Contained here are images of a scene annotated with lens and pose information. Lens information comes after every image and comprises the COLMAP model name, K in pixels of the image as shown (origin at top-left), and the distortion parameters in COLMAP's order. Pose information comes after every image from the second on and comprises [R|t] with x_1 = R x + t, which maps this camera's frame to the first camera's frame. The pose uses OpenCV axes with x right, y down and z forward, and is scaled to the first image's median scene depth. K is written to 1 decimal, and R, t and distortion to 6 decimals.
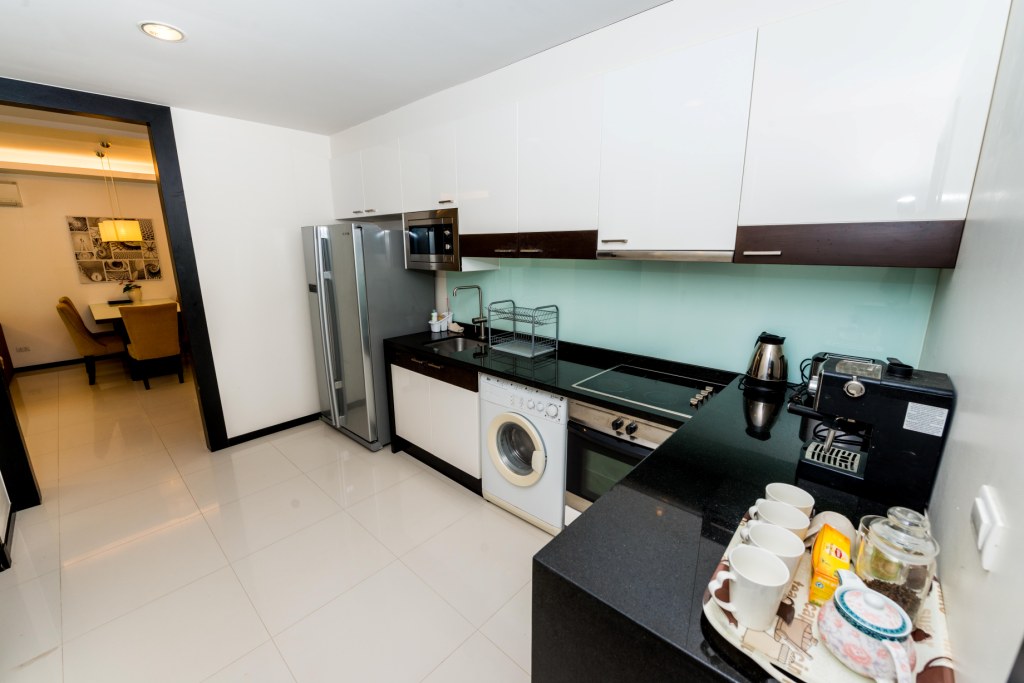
lens RADIAL K [[402.6, 0, 510.2], [0, 402.6, 337.8], [0, 0, 1]] dist [-0.010624, -0.002431]
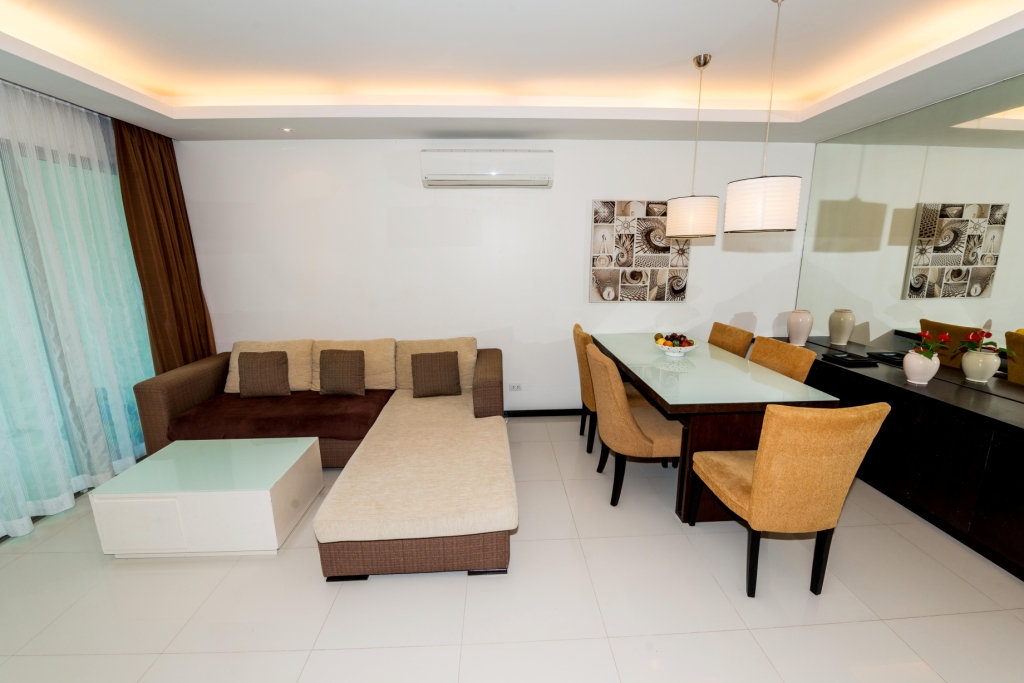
lens RADIAL K [[402.6, 0, 507.2], [0, 402.6, 340.1], [0, 0, 1]] dist [-0.010624, -0.002431]
pose [[0.701634, 0.148876, -0.696811, -0.687358], [-0.154978, 0.986403, 0.054698, -0.088632], [0.695479, 0.069612, 0.715166, 0.417053]]
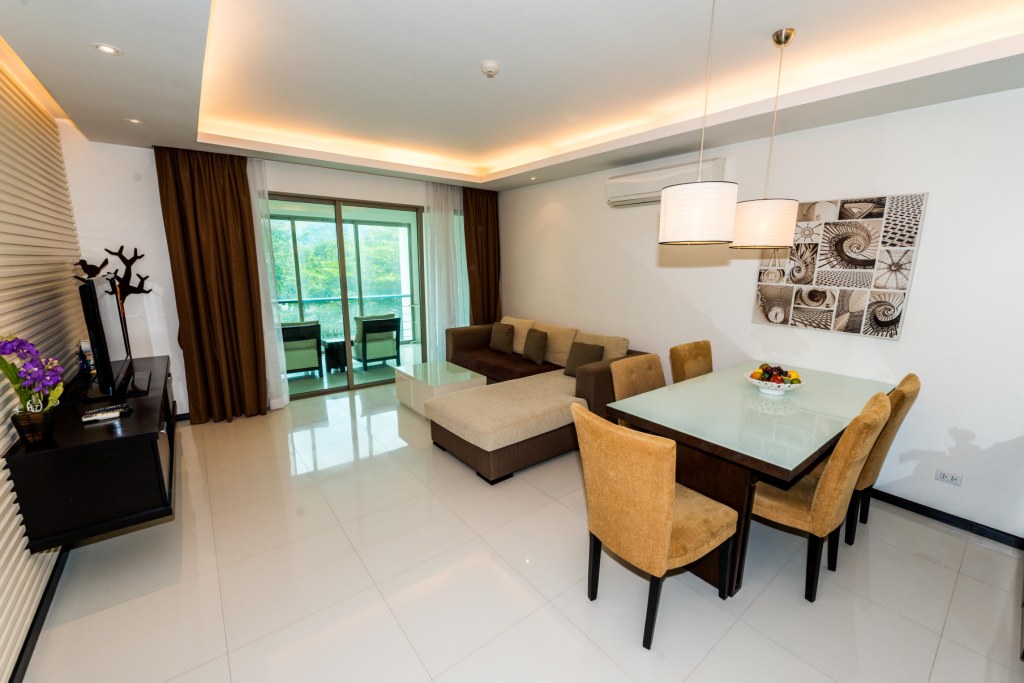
lens RADIAL K [[402.6, 0, 527.2], [0, 402.6, 346.1], [0, 0, 1]] dist [-0.010624, -0.002431]
pose [[-0.135001, 0.201956, -0.970046, -0.453640], [-0.236622, 0.944111, 0.229487, -0.158206], [0.962177, 0.260516, -0.079668, 0.724901]]
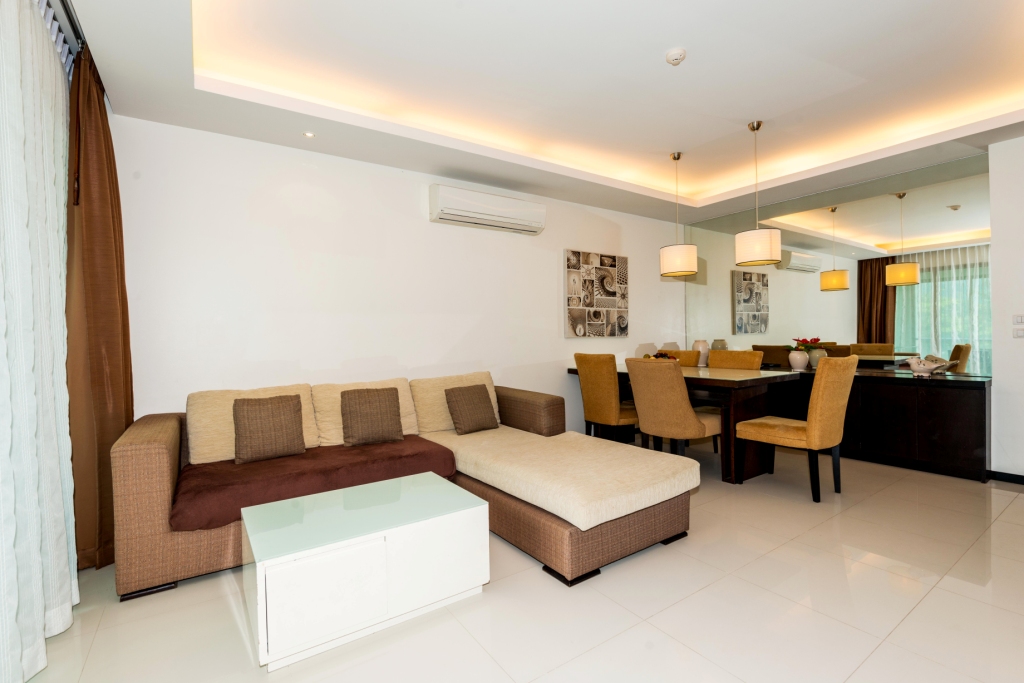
lens RADIAL K [[457.2, 0, 508.8], [0, 457.2, 344.4], [0, 0, 1]] dist [-0.004520, -0.000074]
pose [[0.970468, -0.006252, -0.241151, -0.964851], [-0.042722, 0.979408, -0.197320, 0.044293], [0.237418, 0.201796, 0.950216, 0.170858]]
